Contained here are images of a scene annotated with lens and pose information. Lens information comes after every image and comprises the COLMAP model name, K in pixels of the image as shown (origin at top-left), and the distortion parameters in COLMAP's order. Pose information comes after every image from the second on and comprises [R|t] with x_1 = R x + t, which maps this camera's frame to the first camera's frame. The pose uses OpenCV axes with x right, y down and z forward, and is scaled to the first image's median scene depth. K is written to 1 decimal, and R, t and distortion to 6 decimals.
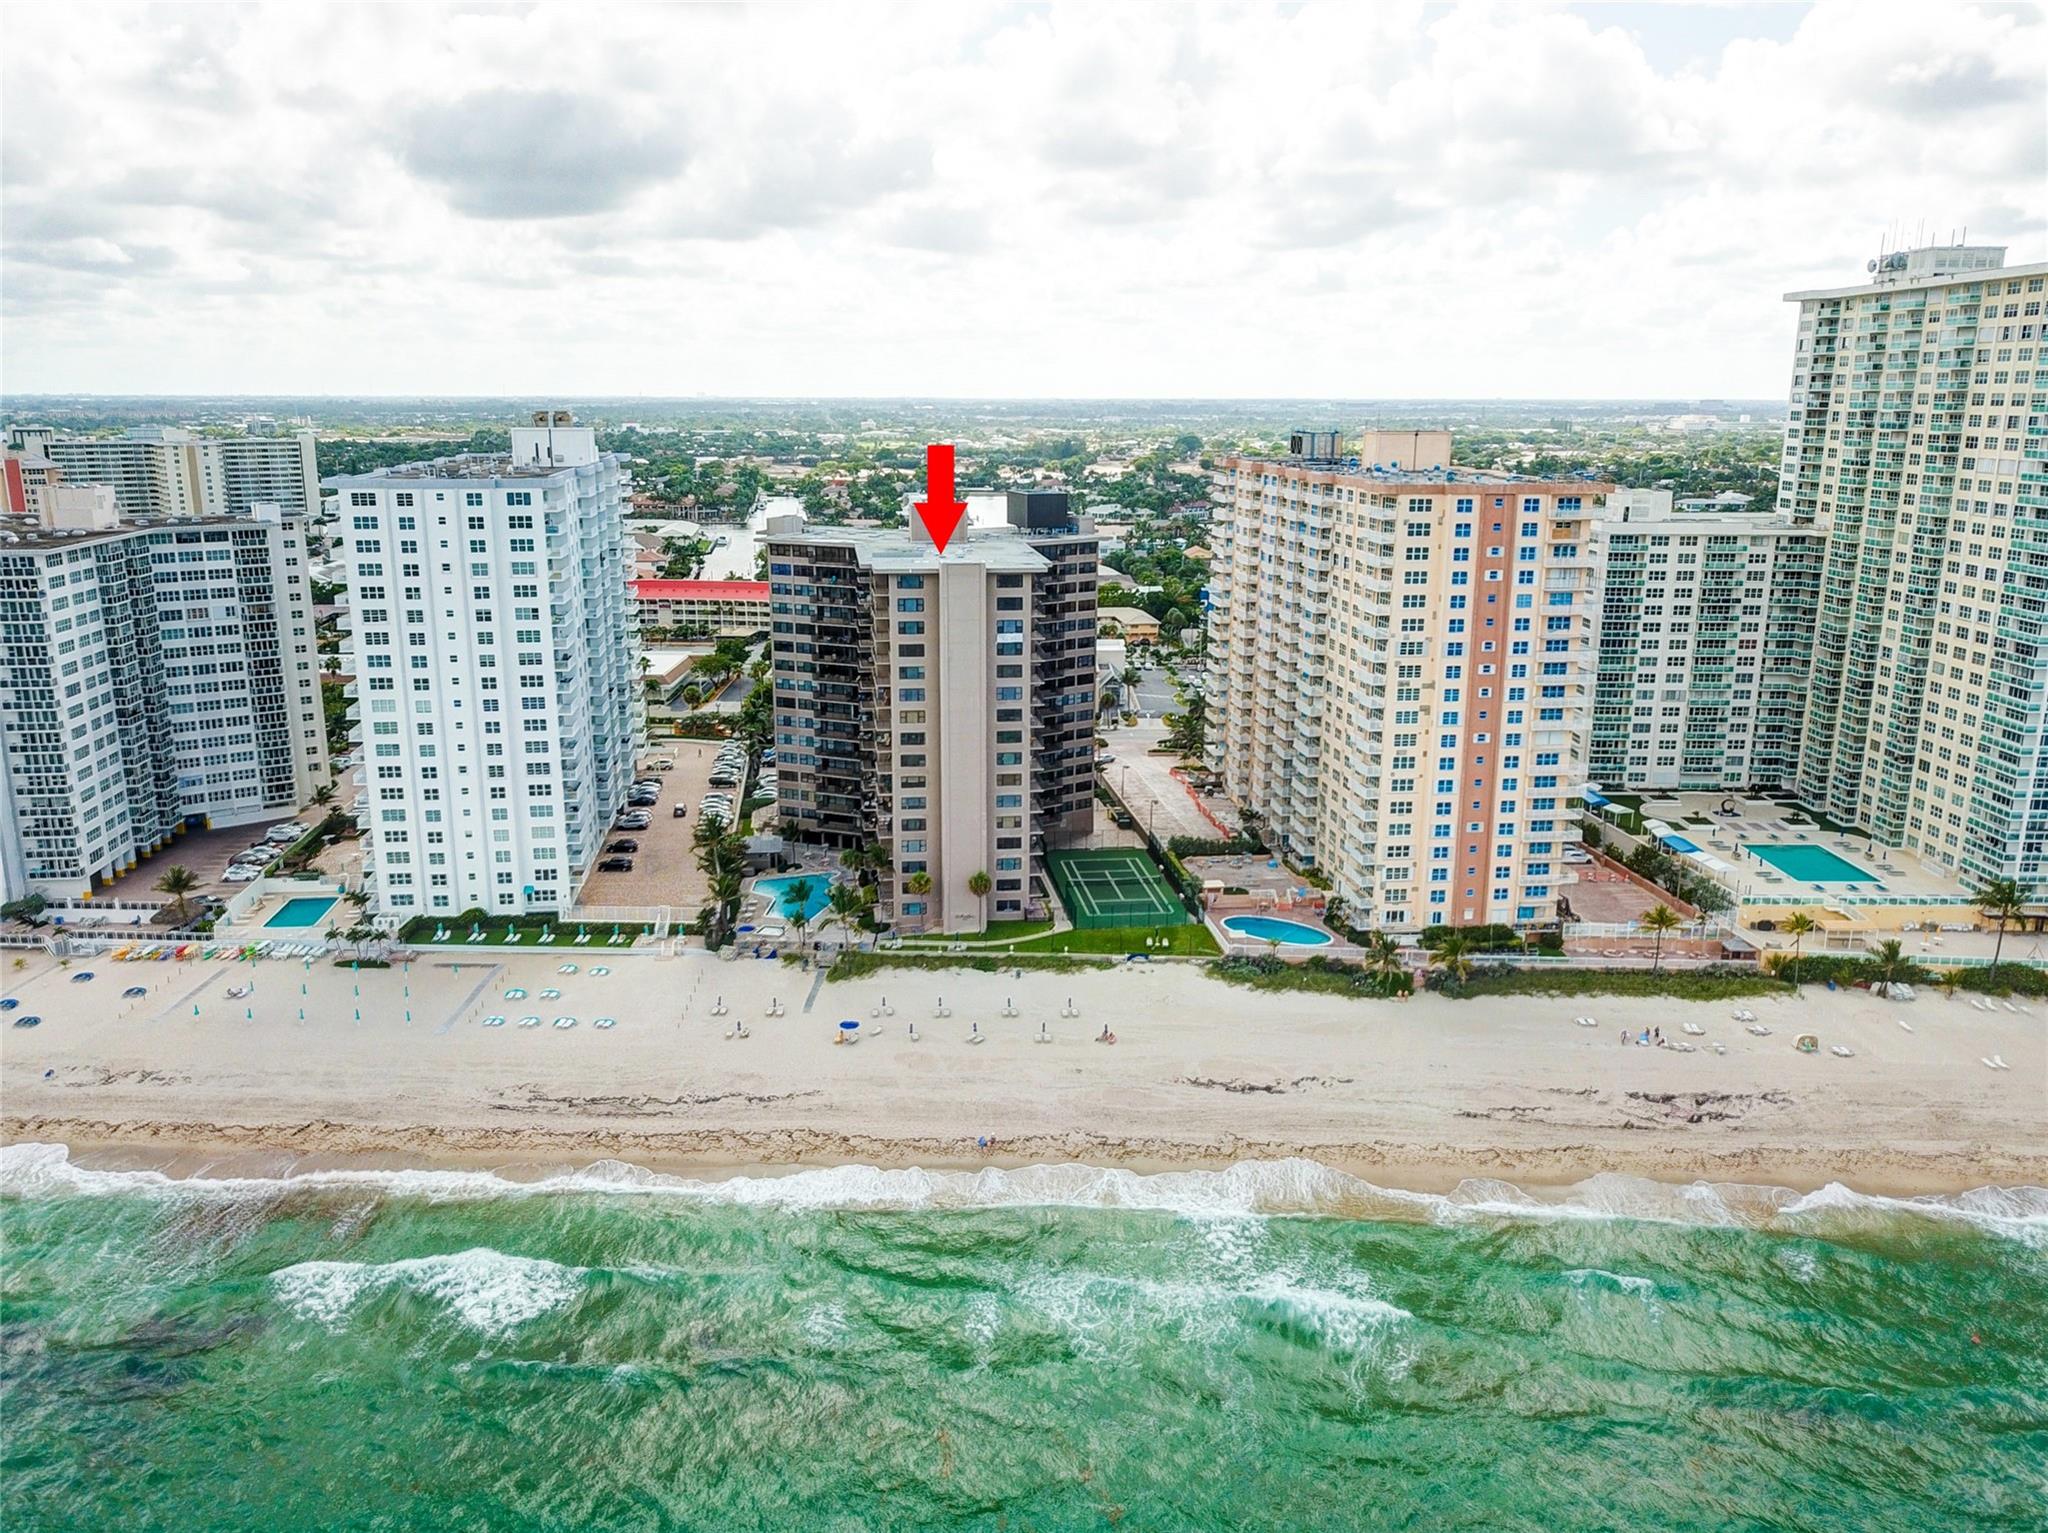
lens RADIAL K [[1587.6, 0, 993.8], [0, 1587.6, 781.7], [0, 0, 1]] dist [0.044090, -0.074426]
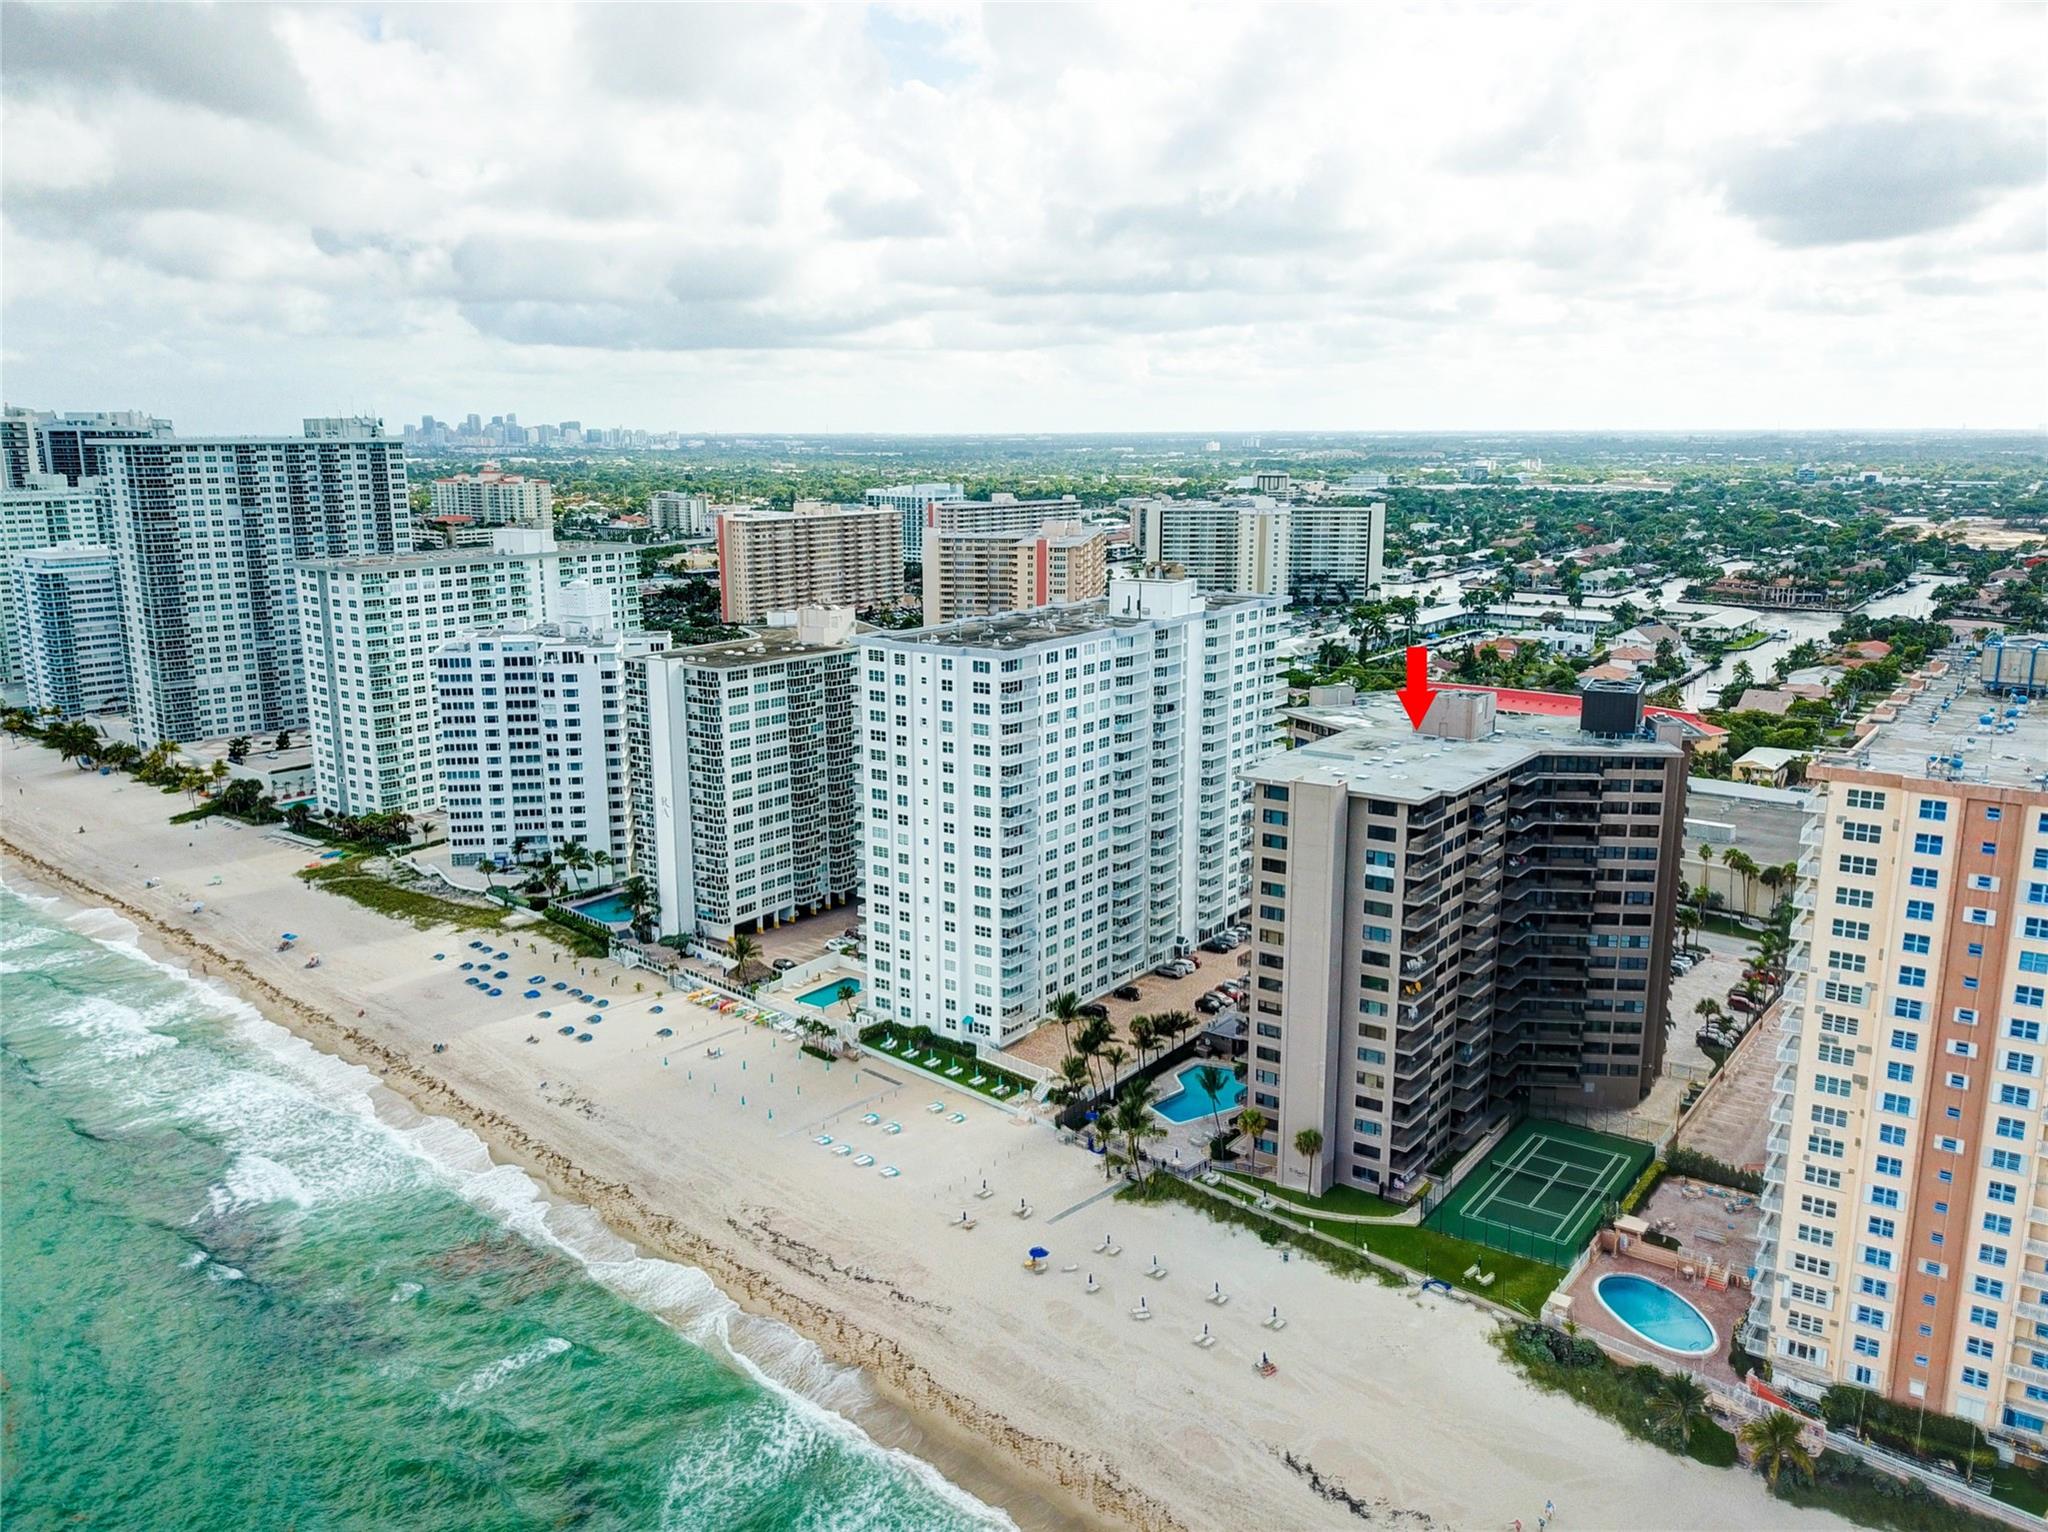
lens RADIAL K [[1603.3, 0, 1004.3], [0, 1603.3, 774.2], [0, 0, 1]] dist [0.027147, -0.041826]
pose [[0.739543, 0.138841, -0.658635, 0.418681], [-0.157578, 0.987016, 0.031129, -0.134960], [0.654405, 0.080765, 0.751819, 0.194323]]
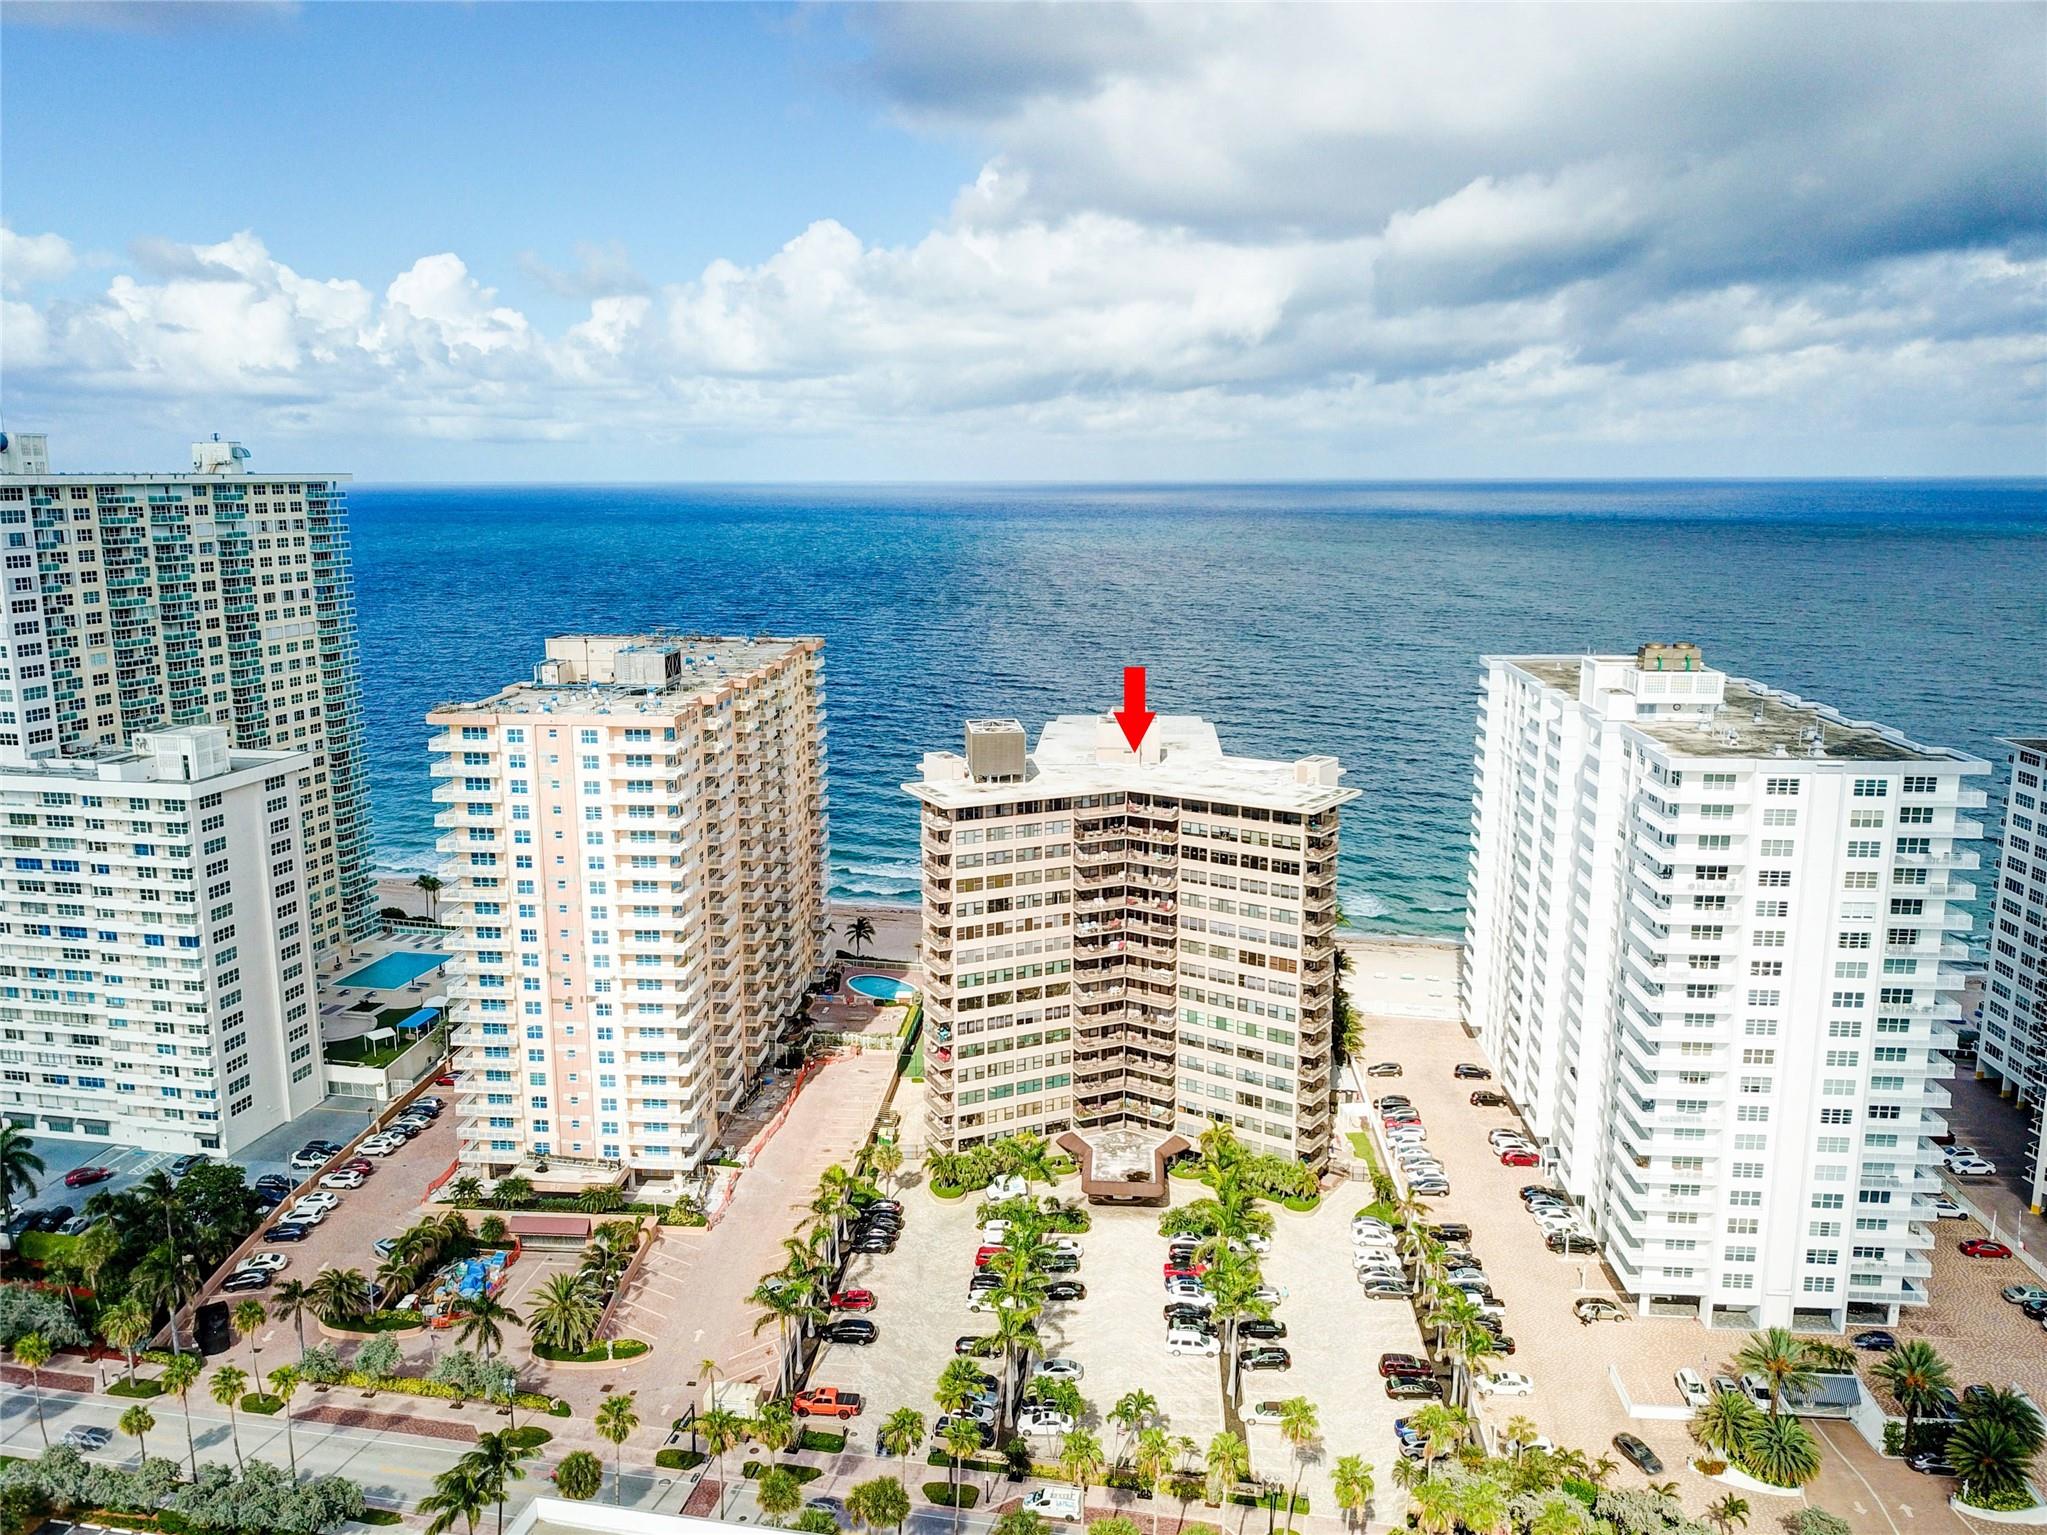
lens RADIAL K [[1619.8, 0, 1014.1], [0, 1619.8, 770.3], [0, 0, 1]] dist [0.004386, 0.003610]
pose [[-0.980281, -0.025770, 0.195920, -0.172029], [0.056733, 0.913019, 0.403953, -0.575458], [-0.189288, 0.407103, -0.893553, 2.061802]]
